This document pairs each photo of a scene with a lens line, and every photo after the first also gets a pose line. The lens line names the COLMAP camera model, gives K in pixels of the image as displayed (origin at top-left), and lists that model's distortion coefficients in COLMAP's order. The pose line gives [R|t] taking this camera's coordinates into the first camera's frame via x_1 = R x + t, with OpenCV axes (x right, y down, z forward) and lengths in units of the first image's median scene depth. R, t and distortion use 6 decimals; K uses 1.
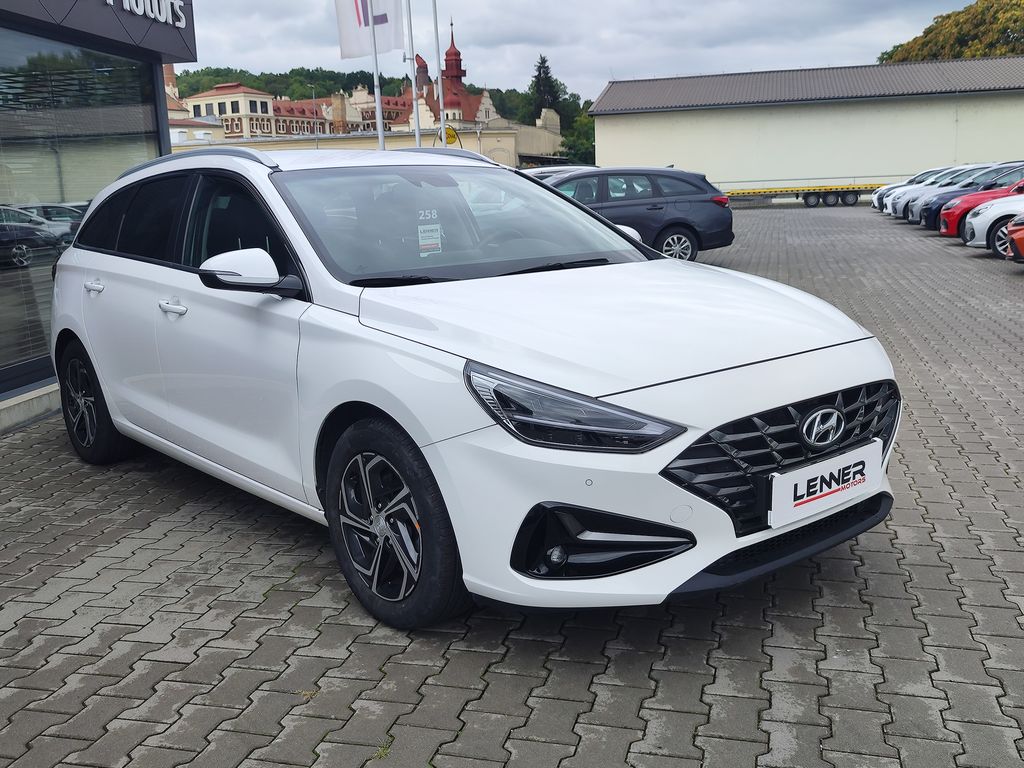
lens RADIAL K [[1040.5, 0, 513.4], [0, 1040.5, 380.8], [0, 0, 1]] dist [0.001727, 0.000000]
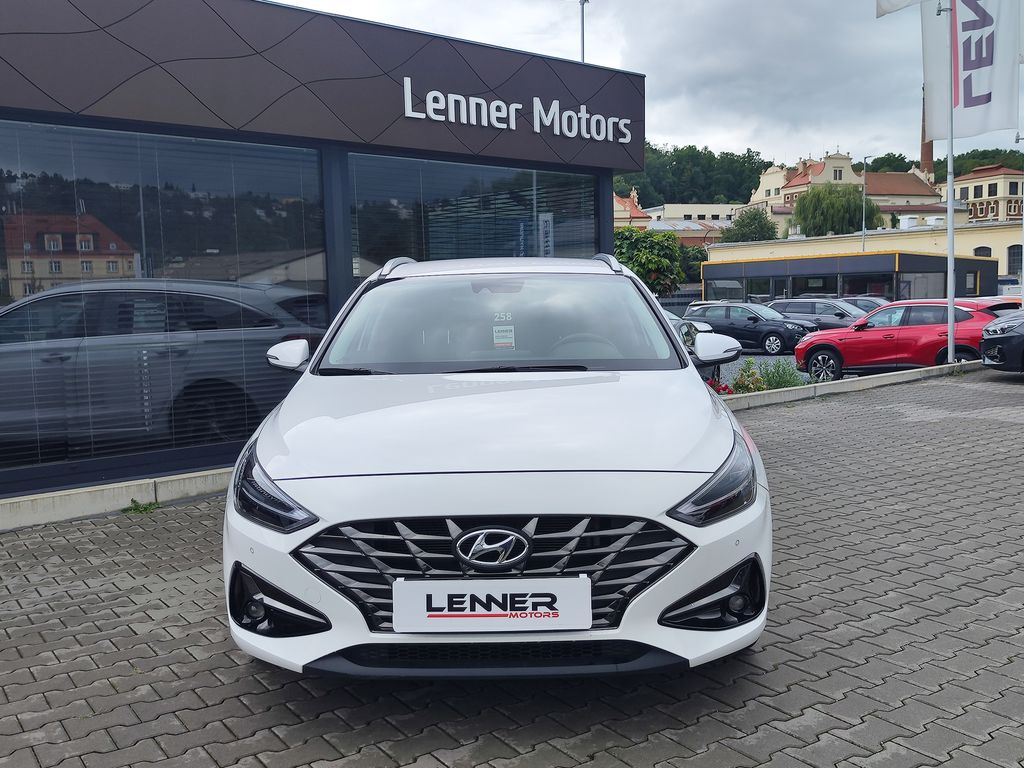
lens RADIAL K [[1040.5, 0, 507.3], [0, 1040.5, 391.8], [0, 0, 1]] dist [0.001727, 0.000000]
pose [[0.734157, 0.077849, -0.674501, 0.942179], [-0.123652, 0.992122, -0.020080, -0.081342], [0.667625, 0.098145, 0.738000, 0.268860]]
